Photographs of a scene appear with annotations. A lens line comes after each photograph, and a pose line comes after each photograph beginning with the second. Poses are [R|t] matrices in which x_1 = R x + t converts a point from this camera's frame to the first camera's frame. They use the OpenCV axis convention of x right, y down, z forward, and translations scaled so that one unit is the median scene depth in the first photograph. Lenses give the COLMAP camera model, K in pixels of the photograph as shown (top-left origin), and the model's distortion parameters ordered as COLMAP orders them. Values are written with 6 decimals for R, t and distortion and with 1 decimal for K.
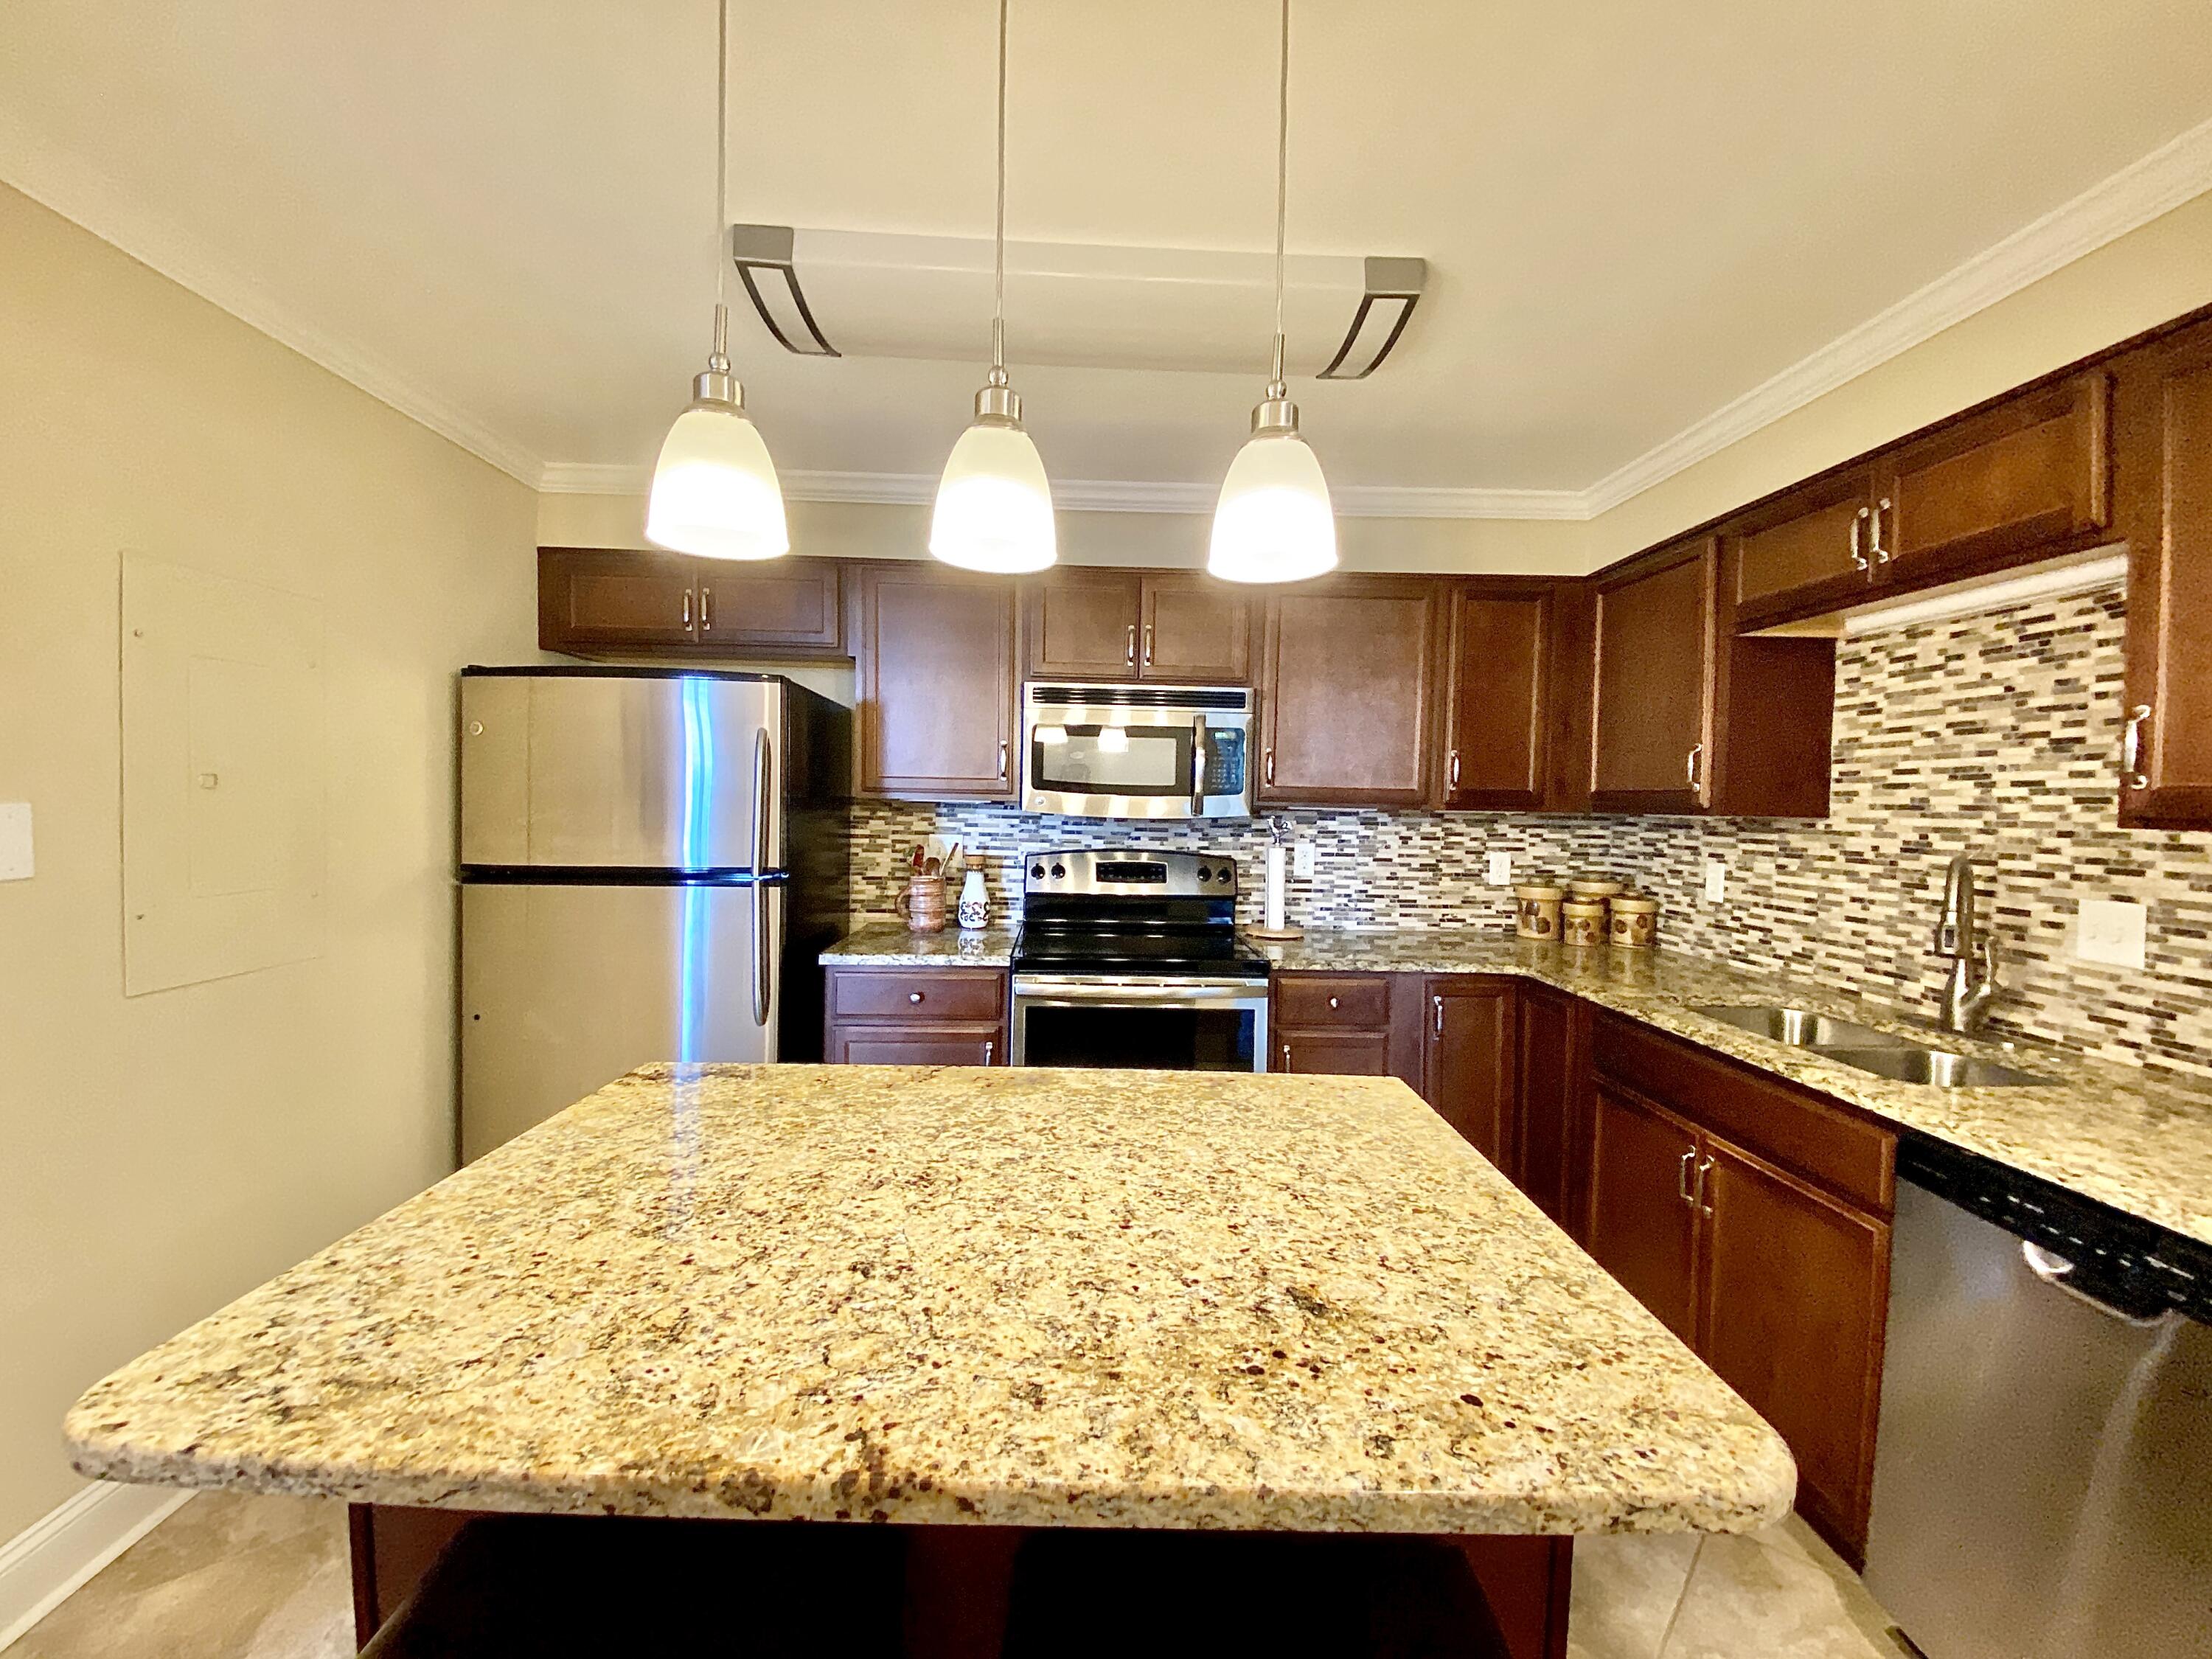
lens RADIAL K [[885.0, 0, 1113.2], [0, 885.0, 823.8], [0, 0, 1]] dist [0.021193, -0.020895]
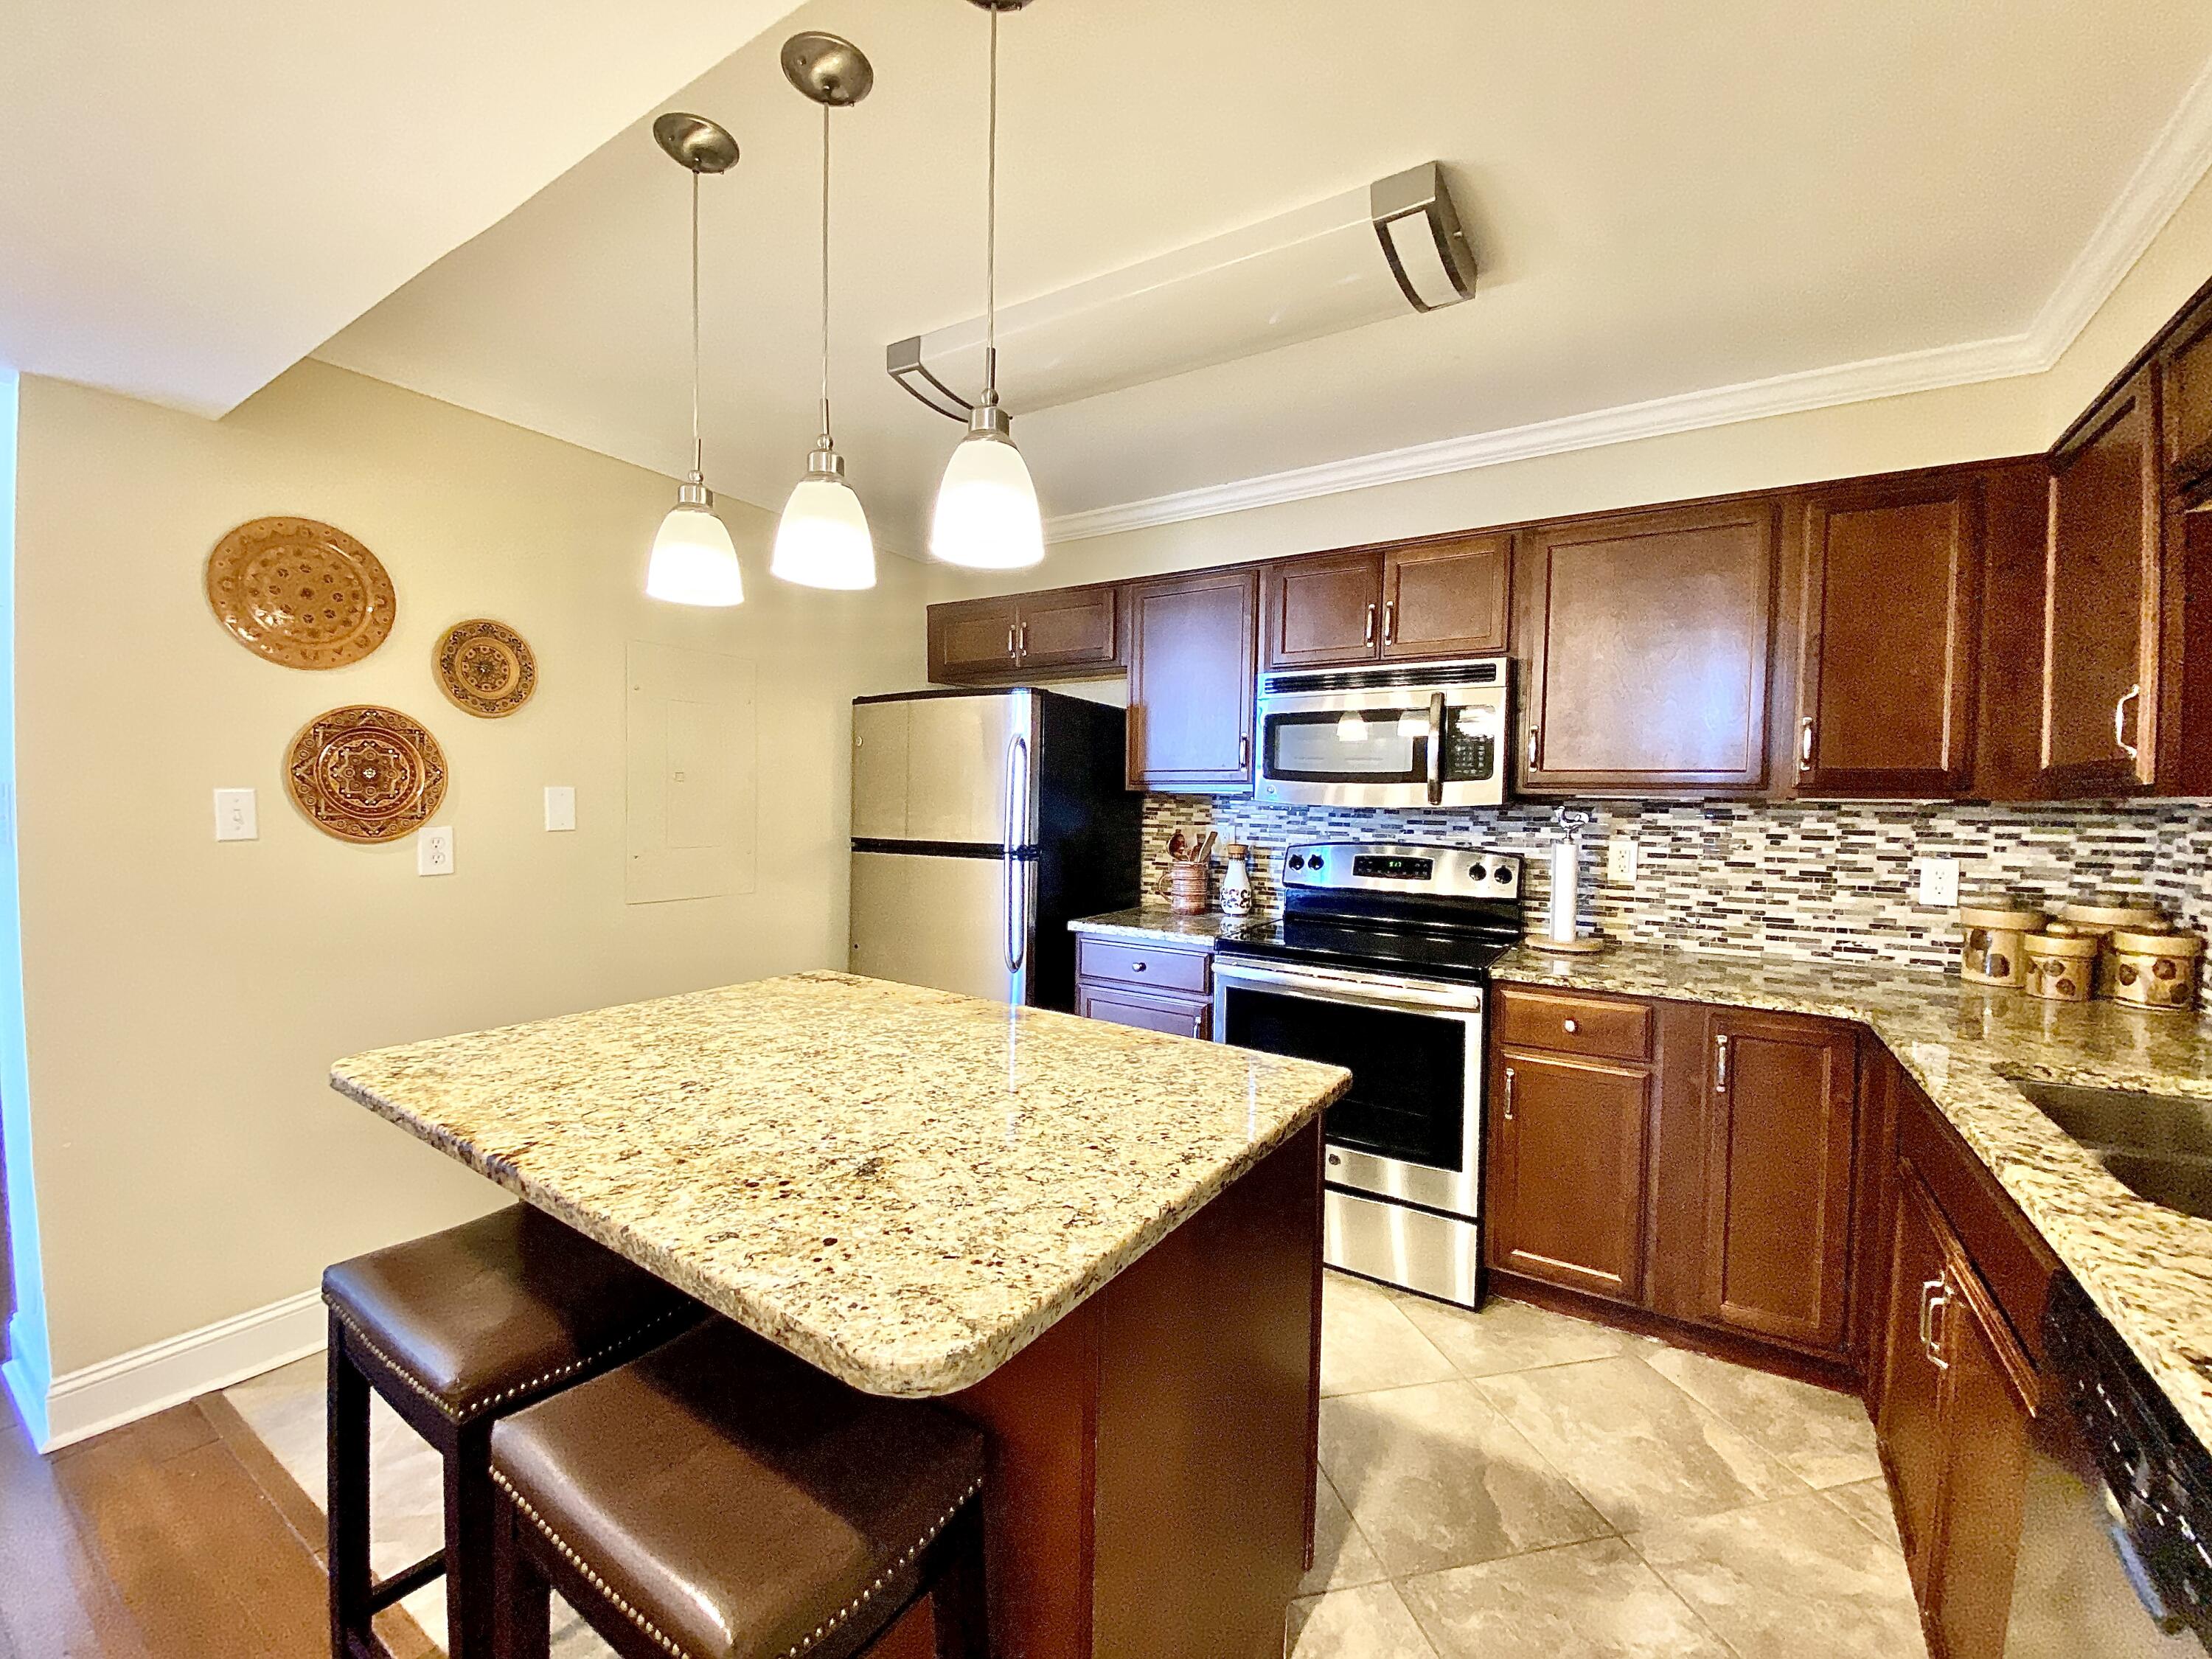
lens RADIAL K [[900.5, 0, 1145.7], [0, 900.5, 830.9], [0, 0, 1]] dist [0.030306, -0.029108]
pose [[0.830929, 0.011779, -0.556253, 0.347026], [-0.015916, 0.999870, -0.002603, 0.024011], [0.556150, 0.011016, 0.831009, 0.055058]]
